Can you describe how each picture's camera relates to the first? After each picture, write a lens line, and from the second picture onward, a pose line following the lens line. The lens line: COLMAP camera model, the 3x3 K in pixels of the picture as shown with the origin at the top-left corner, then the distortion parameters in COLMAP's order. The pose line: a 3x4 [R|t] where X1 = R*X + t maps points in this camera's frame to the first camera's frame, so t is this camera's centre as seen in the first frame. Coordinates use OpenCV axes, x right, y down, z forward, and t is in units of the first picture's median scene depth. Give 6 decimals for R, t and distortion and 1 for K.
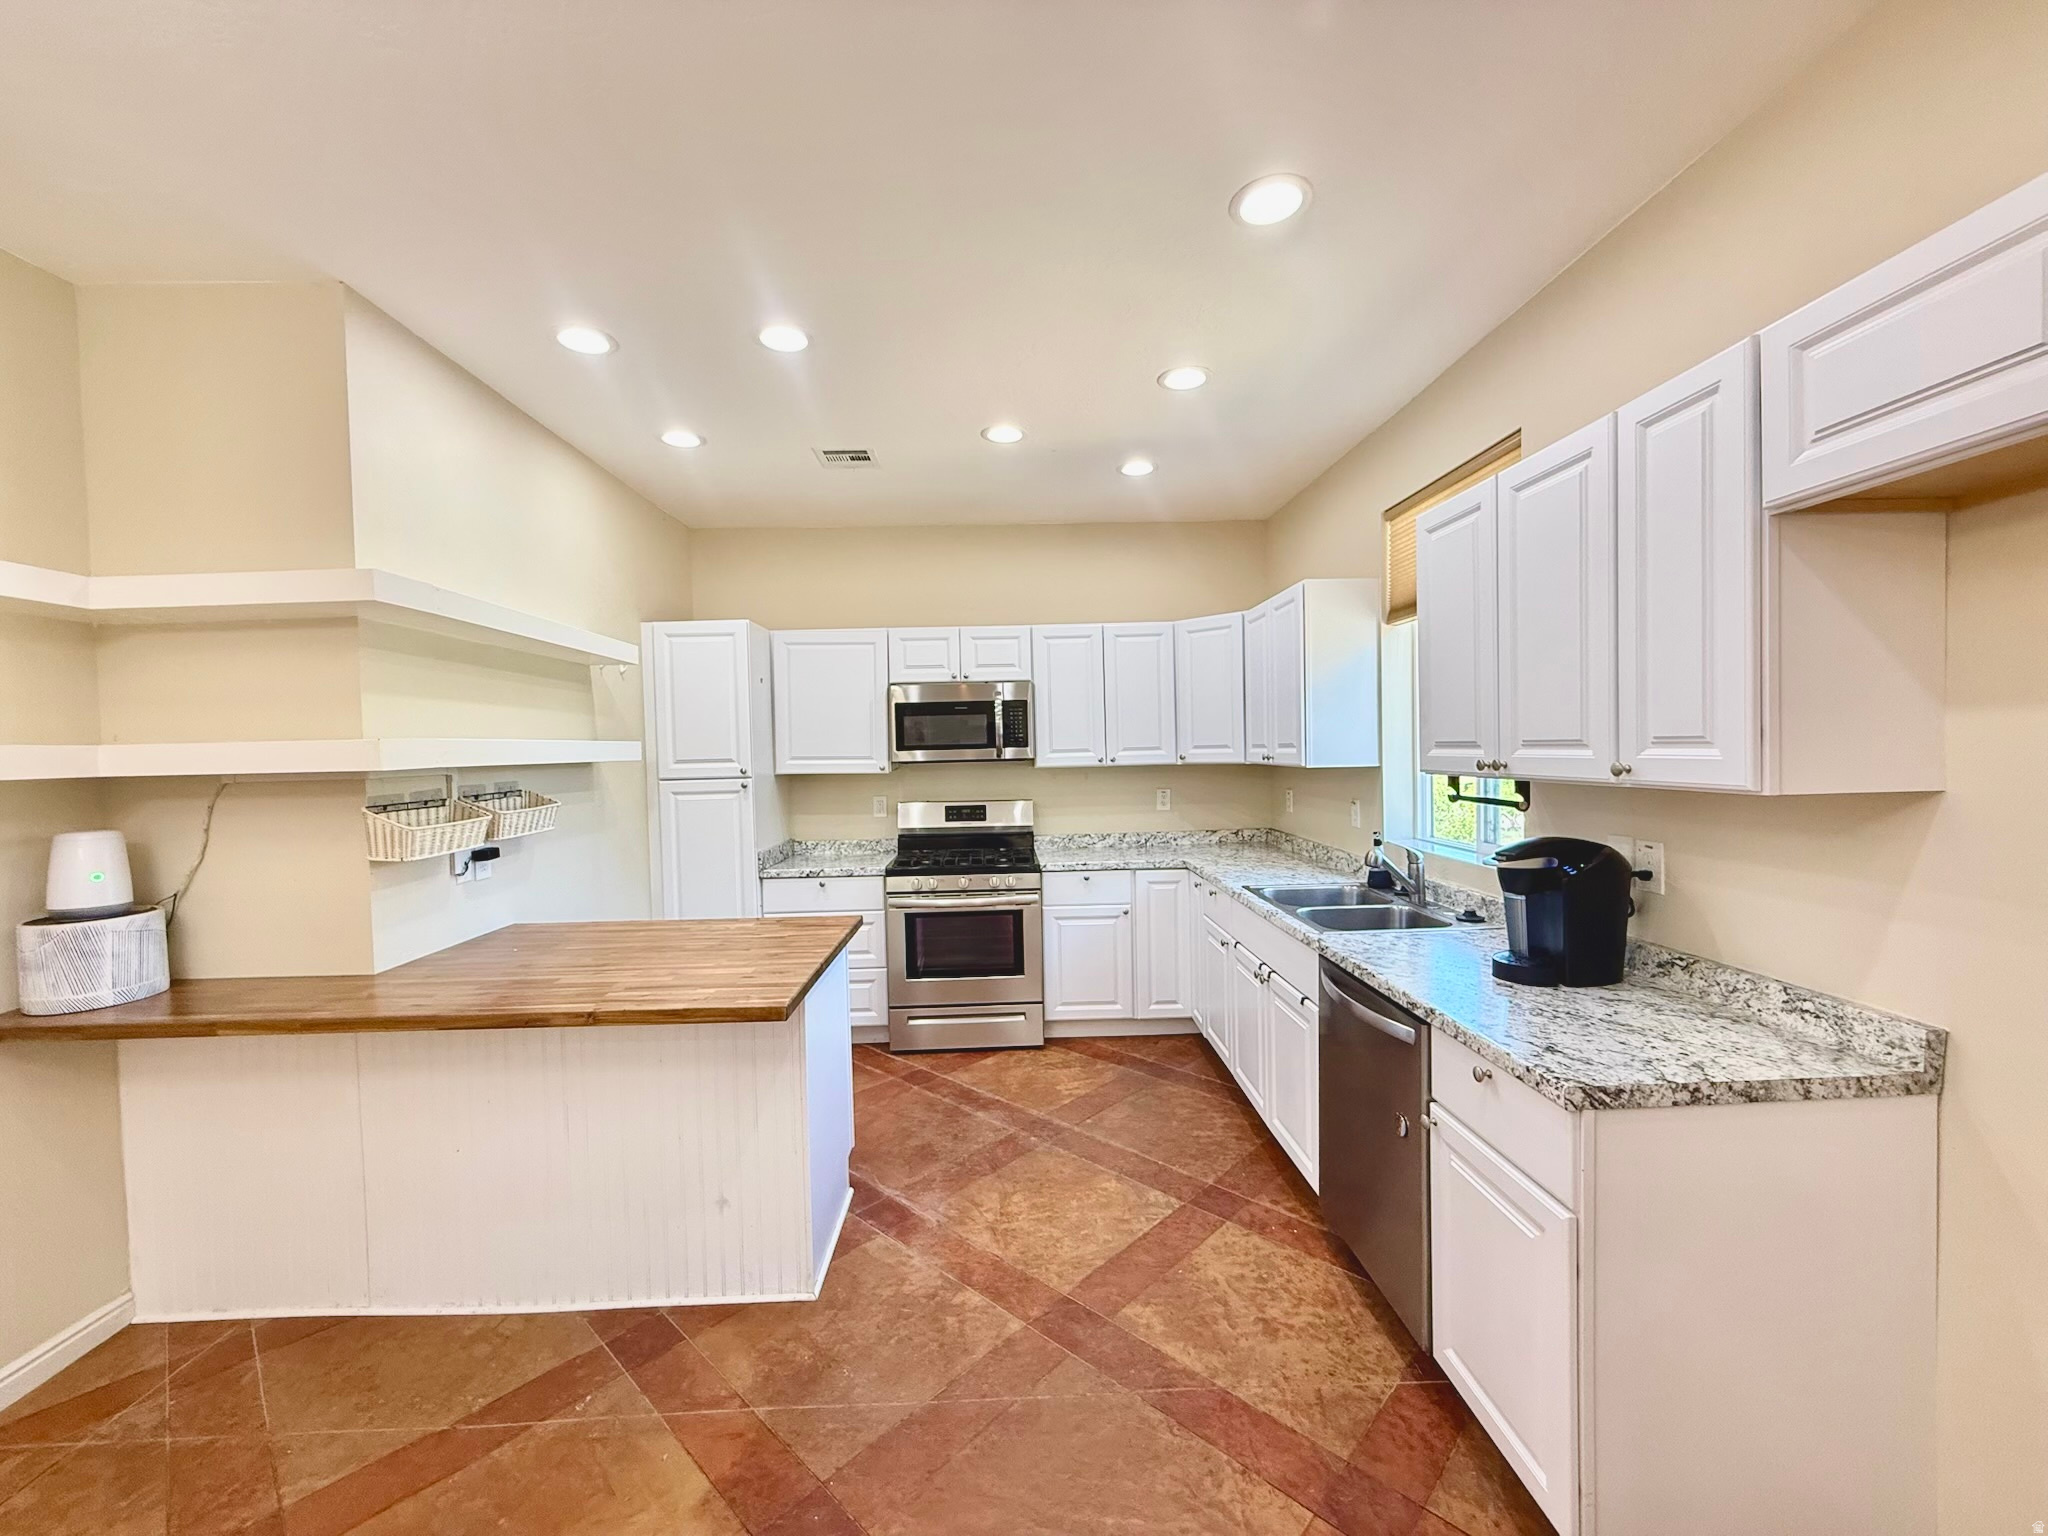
lens RADIAL K [[817.2, 0, 1018.0], [0, 817.2, 768.2], [0, 0, 1]] dist [-0.000878, 0.000475]
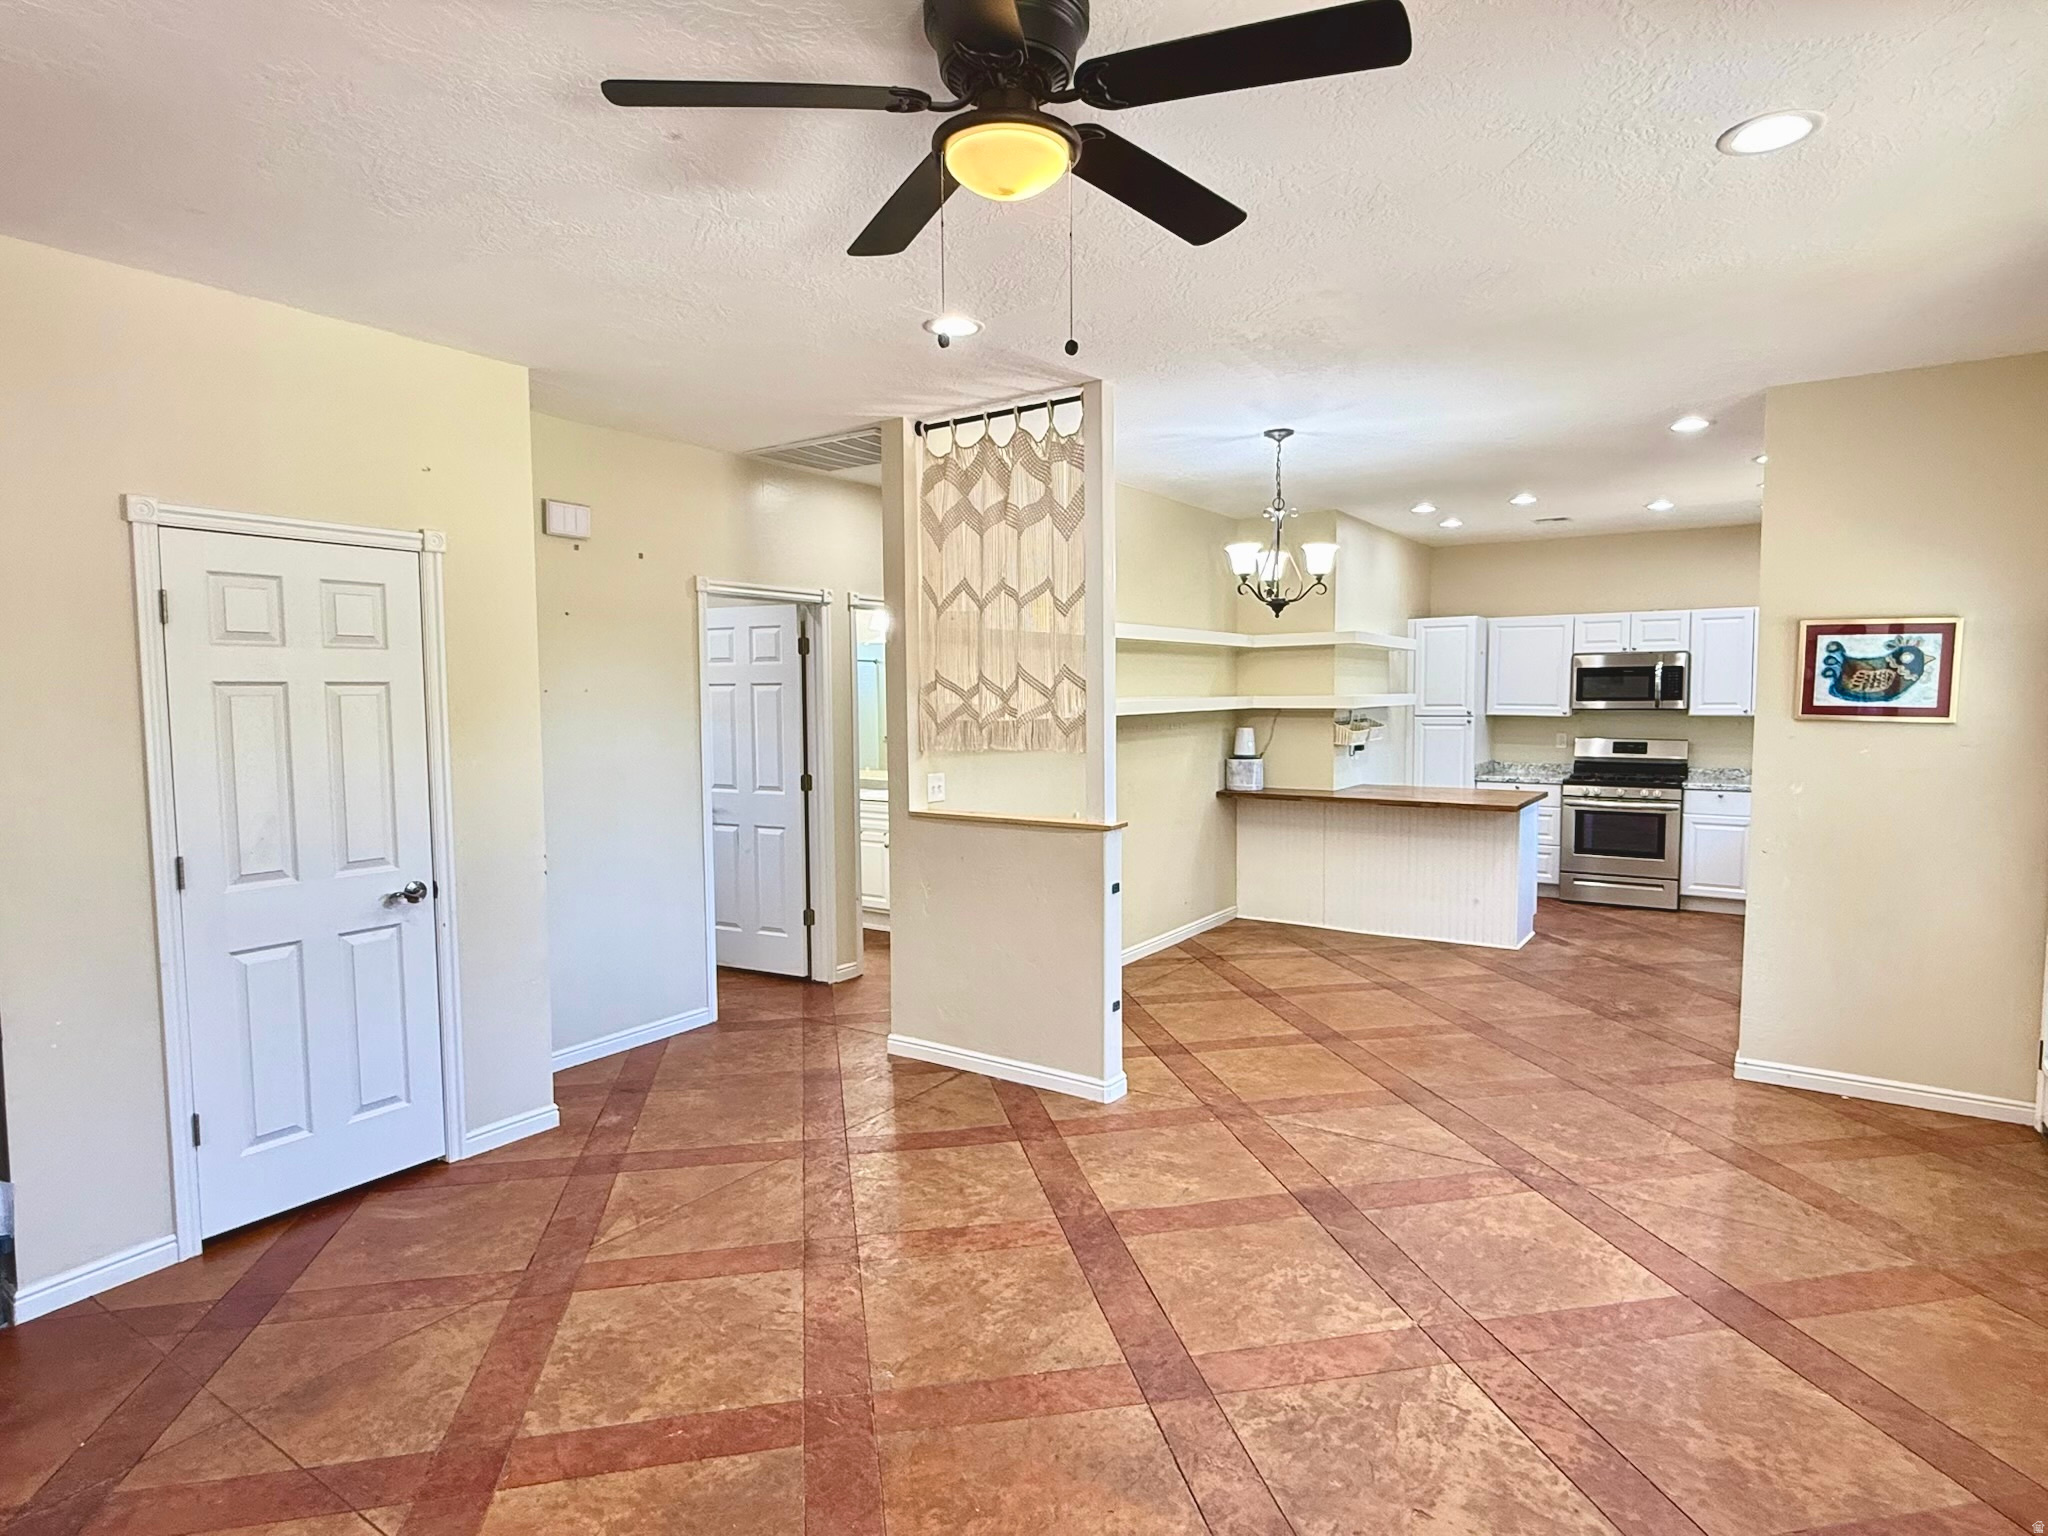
lens RADIAL K [[1120.5, 0, 1023.2], [0, 1120.5, 771.2], [0, 0, 1]] dist [0.000750, 0.000014]
pose [[0.815498, 0.058308, -0.575815, 0.227326], [-0.026082, 0.997604, 0.064081, 0.001067], [0.578172, -0.037239, 0.815065, -1.331371]]
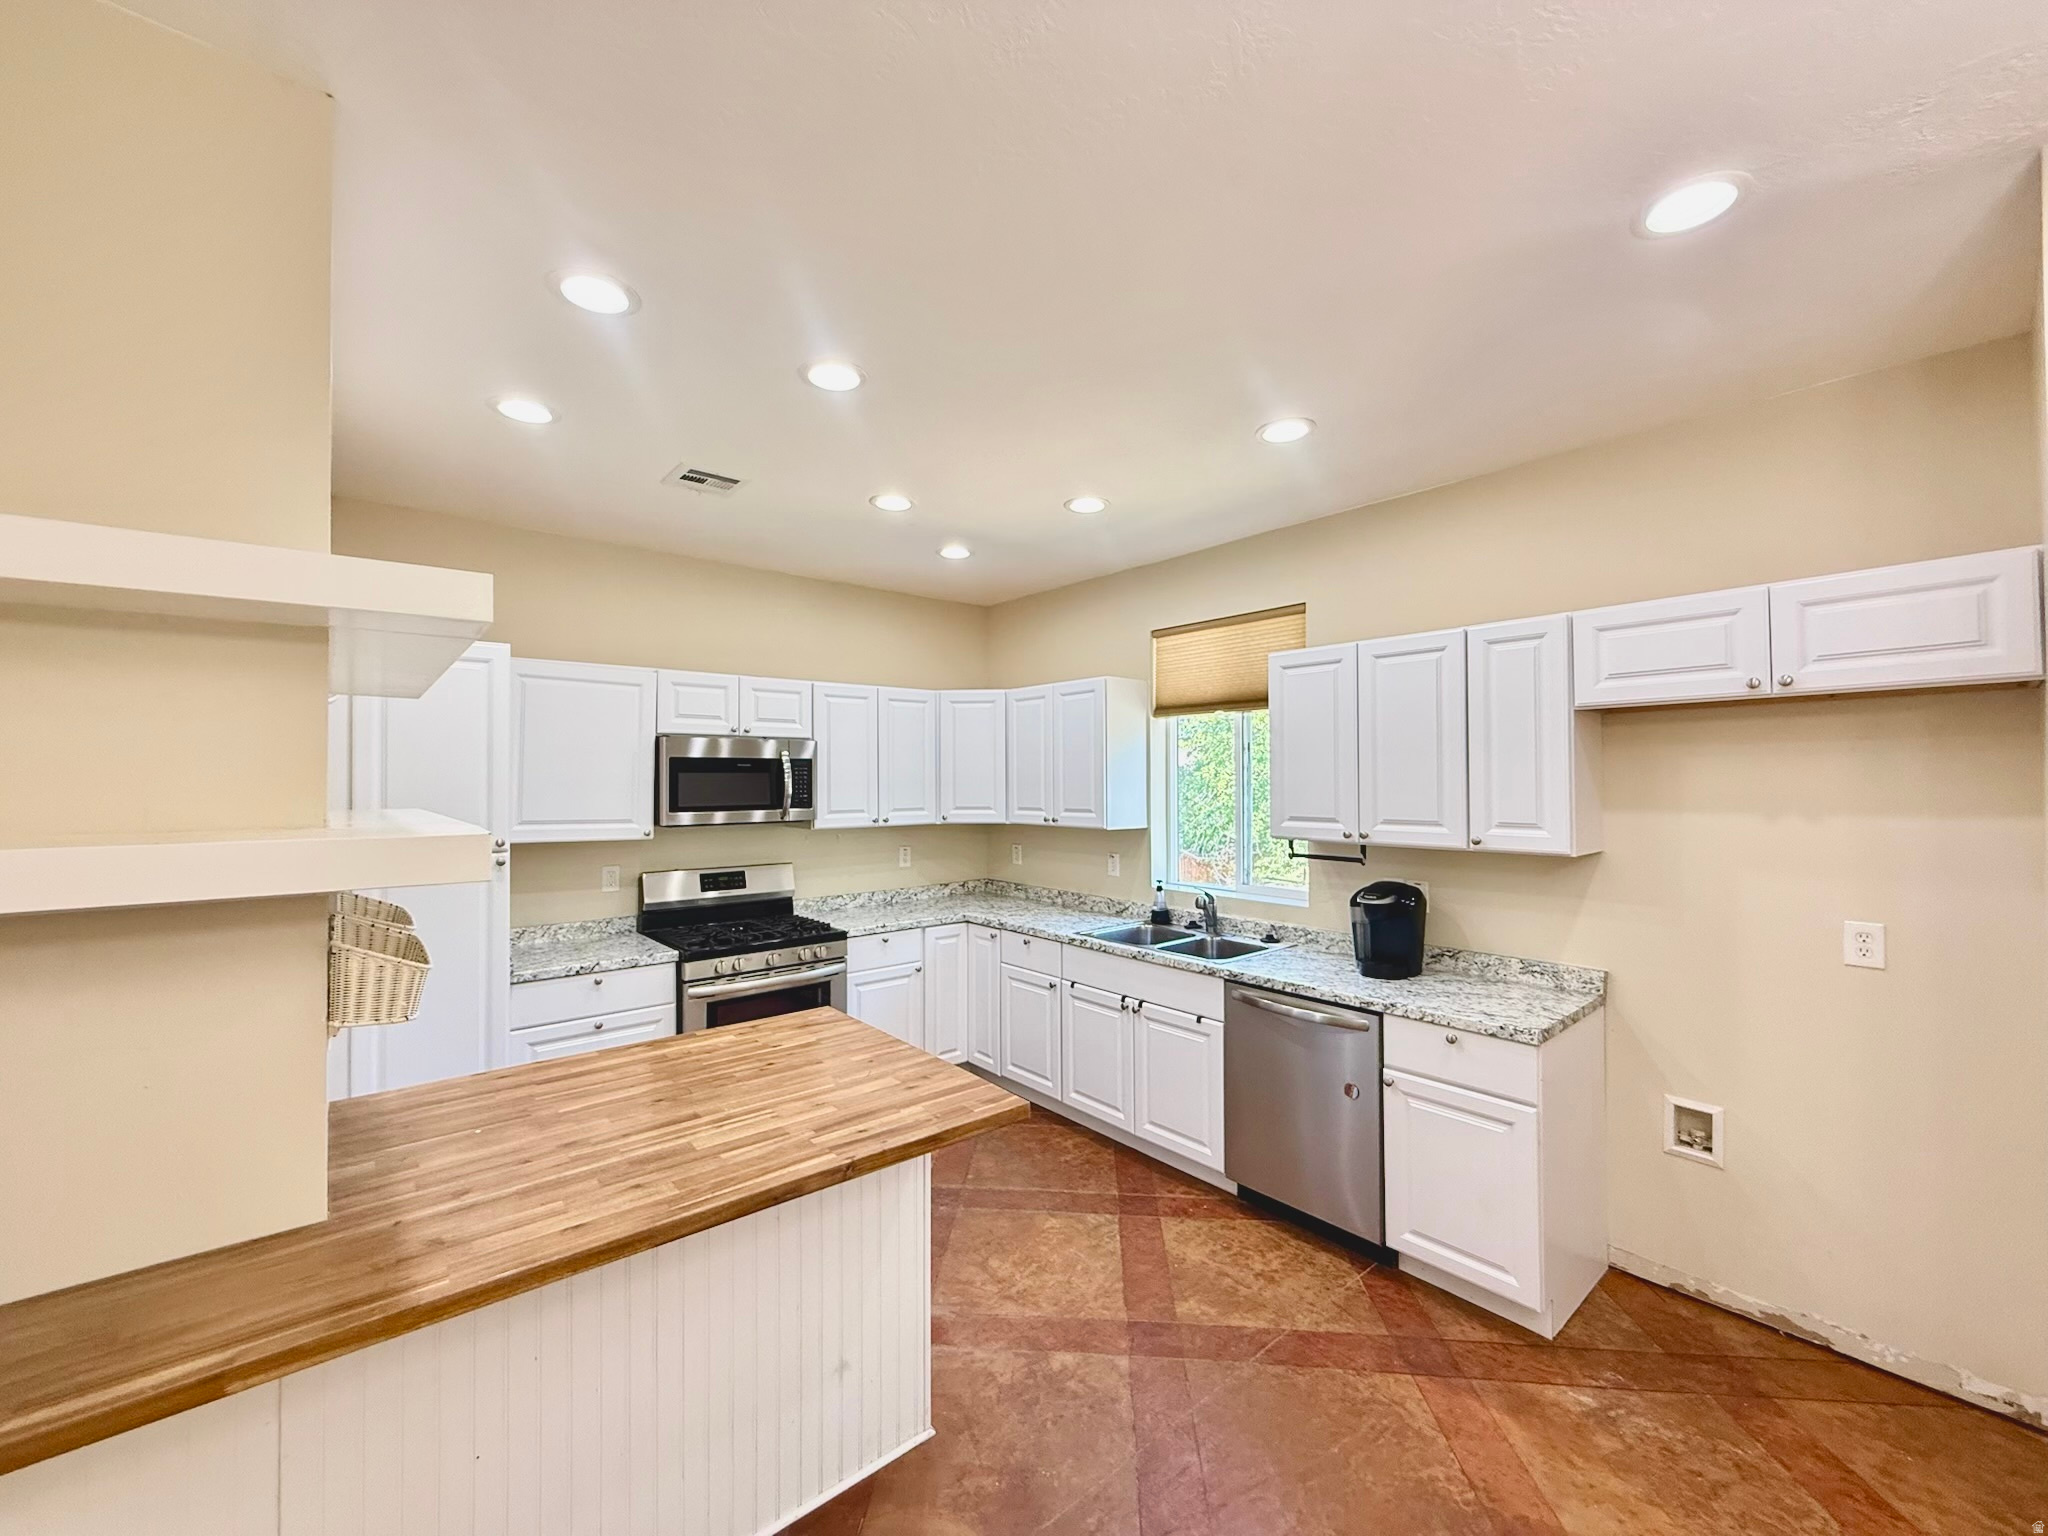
lens RADIAL K [[817.2, 0, 1018.0], [0, 817.2, 768.2], [0, 0, 1]] dist [-0.000878, 0.000475]
pose [[0.780062, 0.029391, 0.625012, -0.451503], [0.001658, 0.998796, -0.049037, -0.028697], [-0.625700, 0.039288, 0.779074, 0.117144]]
